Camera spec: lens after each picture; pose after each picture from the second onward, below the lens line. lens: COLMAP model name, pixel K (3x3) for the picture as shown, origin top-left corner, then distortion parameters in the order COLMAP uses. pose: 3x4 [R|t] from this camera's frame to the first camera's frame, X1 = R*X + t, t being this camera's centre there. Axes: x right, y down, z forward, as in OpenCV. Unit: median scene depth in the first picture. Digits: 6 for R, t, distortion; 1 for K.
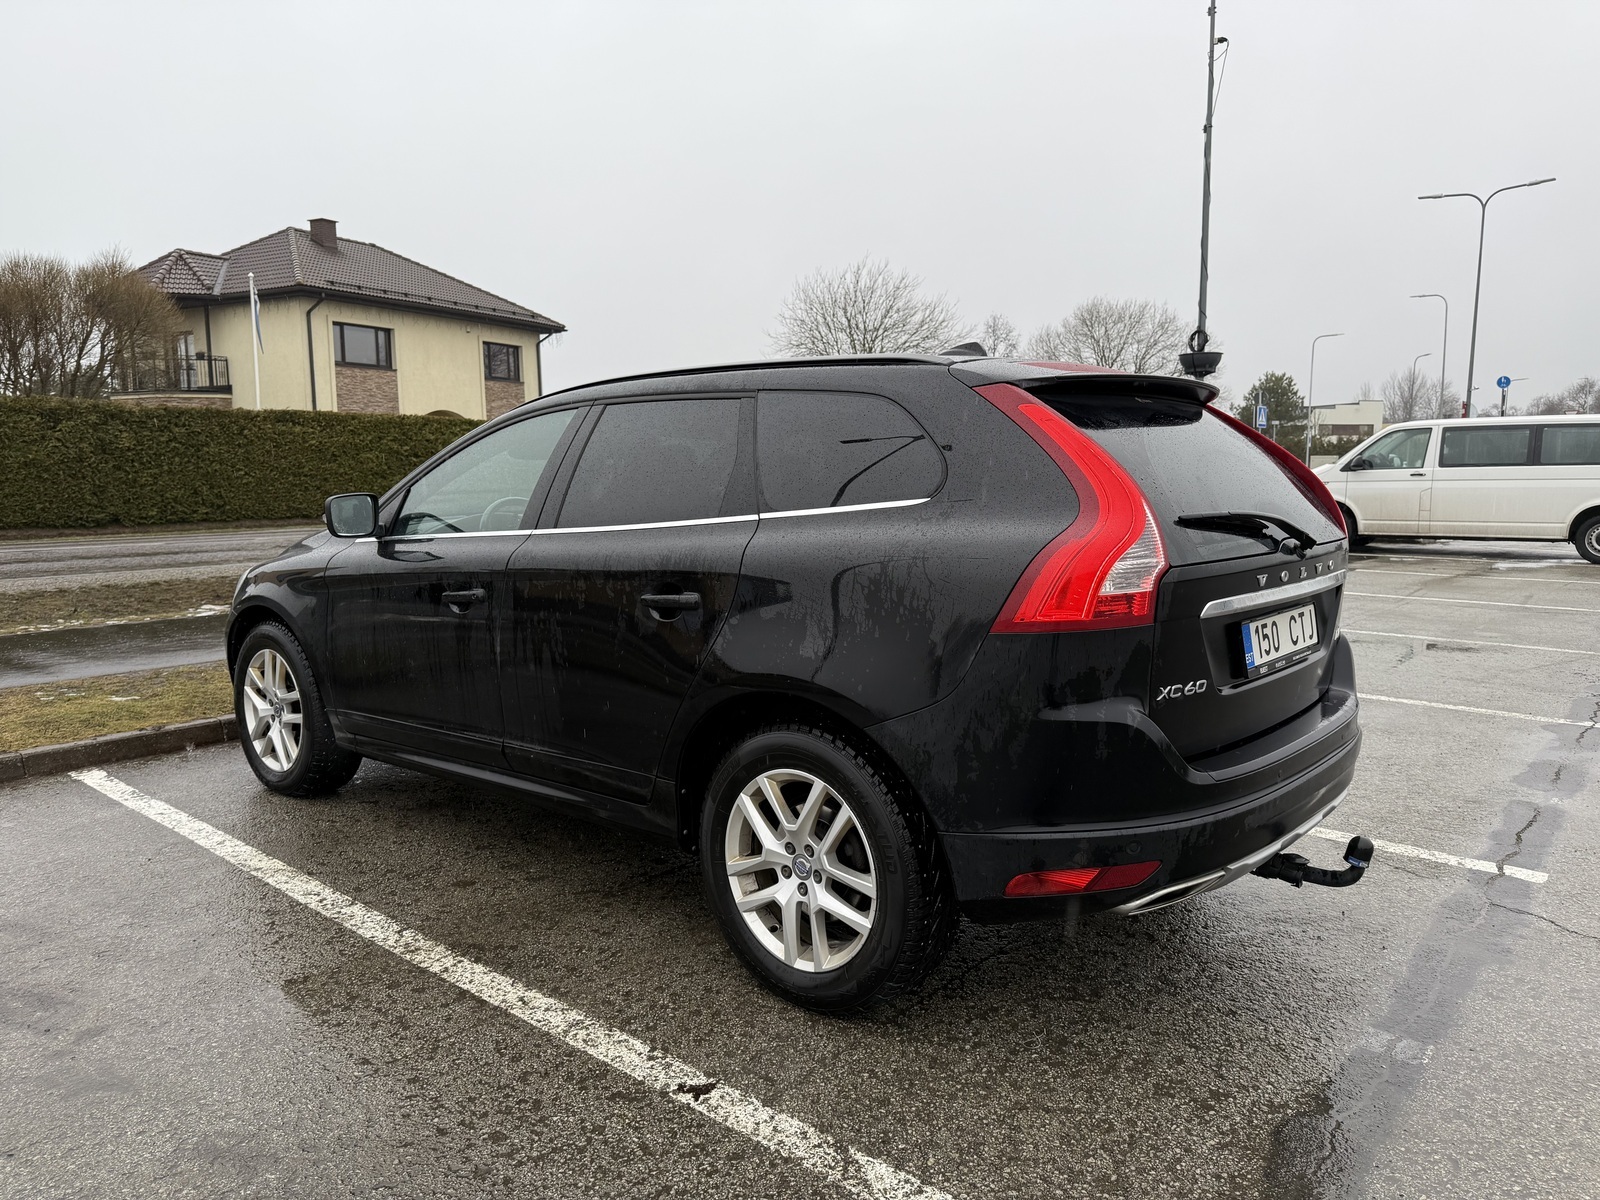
lens RADIAL K [[1134.9, 0, 806.2], [0, 1134.9, 598.9], [0, 0, 1]] dist [0.034625, -0.049034]
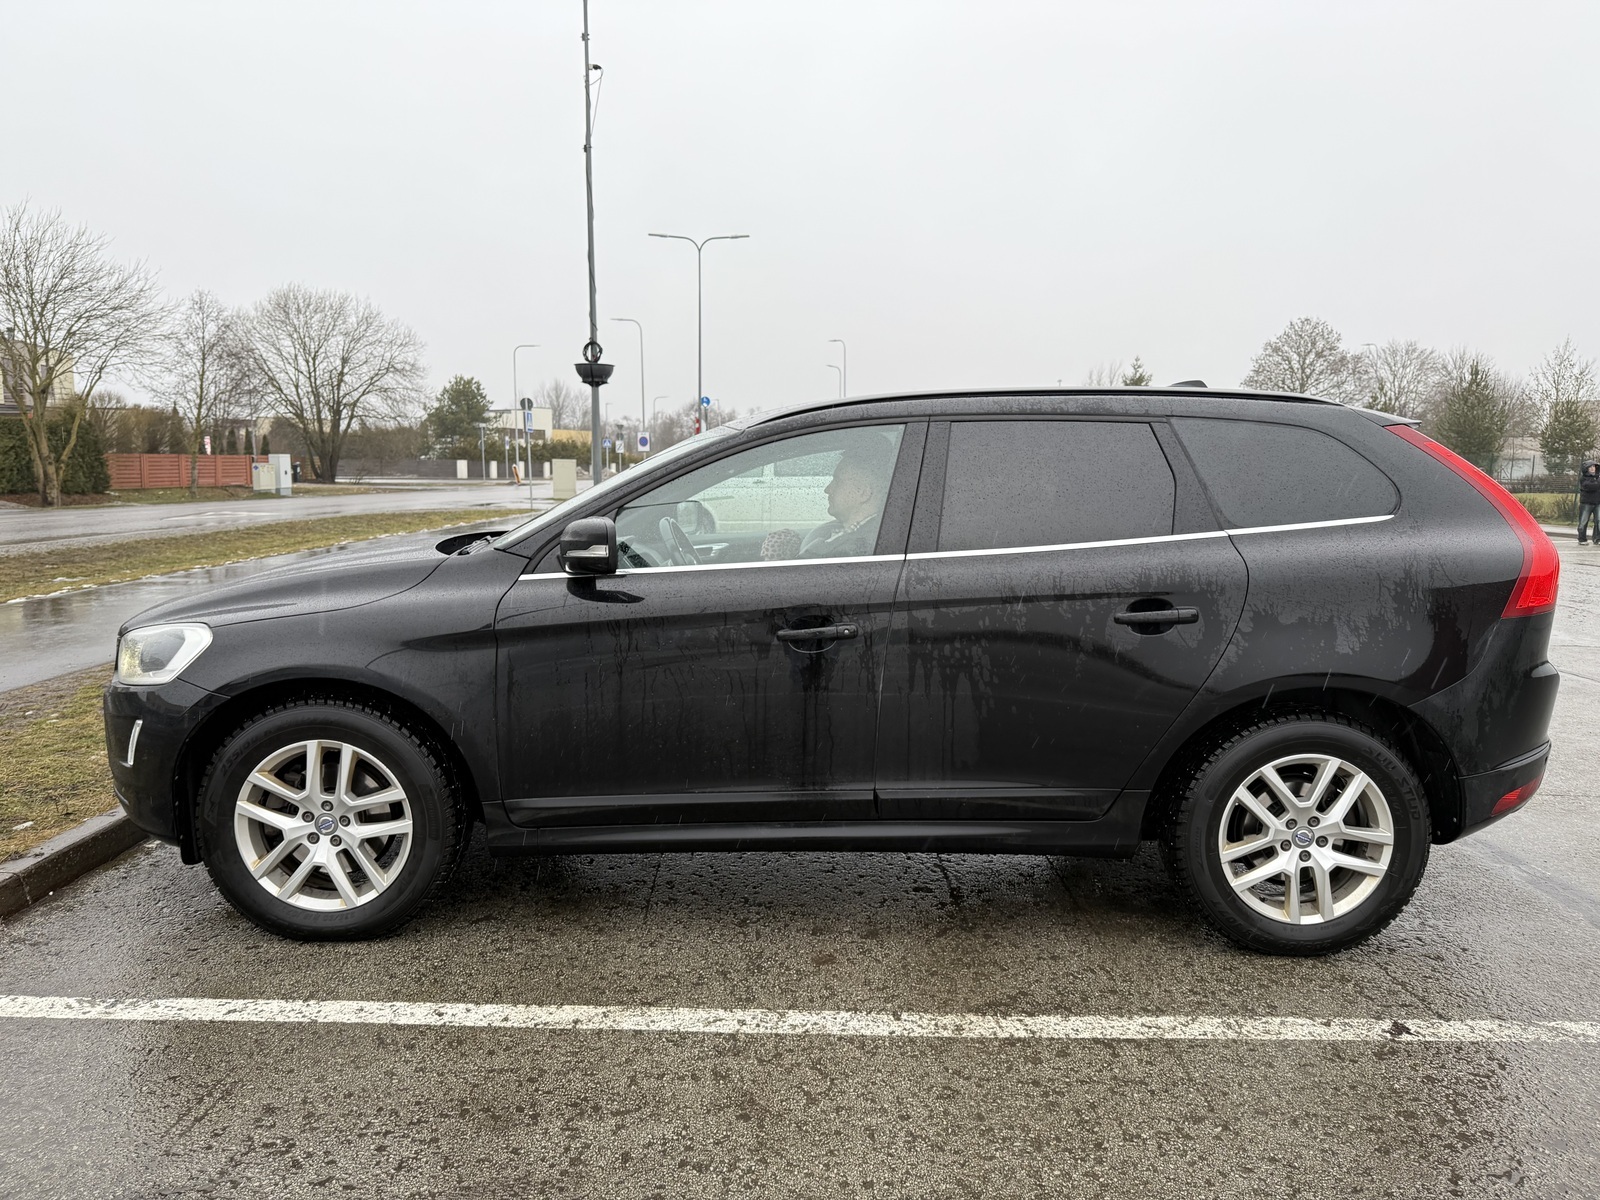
lens RADIAL K [[1134.9, 0, 808.5], [0, 1134.9, 604.1], [0, 0, 1]] dist [0.034625, -0.049034]
pose [[0.754003, -0.066351, 0.653512, -0.705596], [0.062756, 0.997611, 0.028880, -0.040554], [-0.653867, 0.019237, 0.756365, 0.279186]]
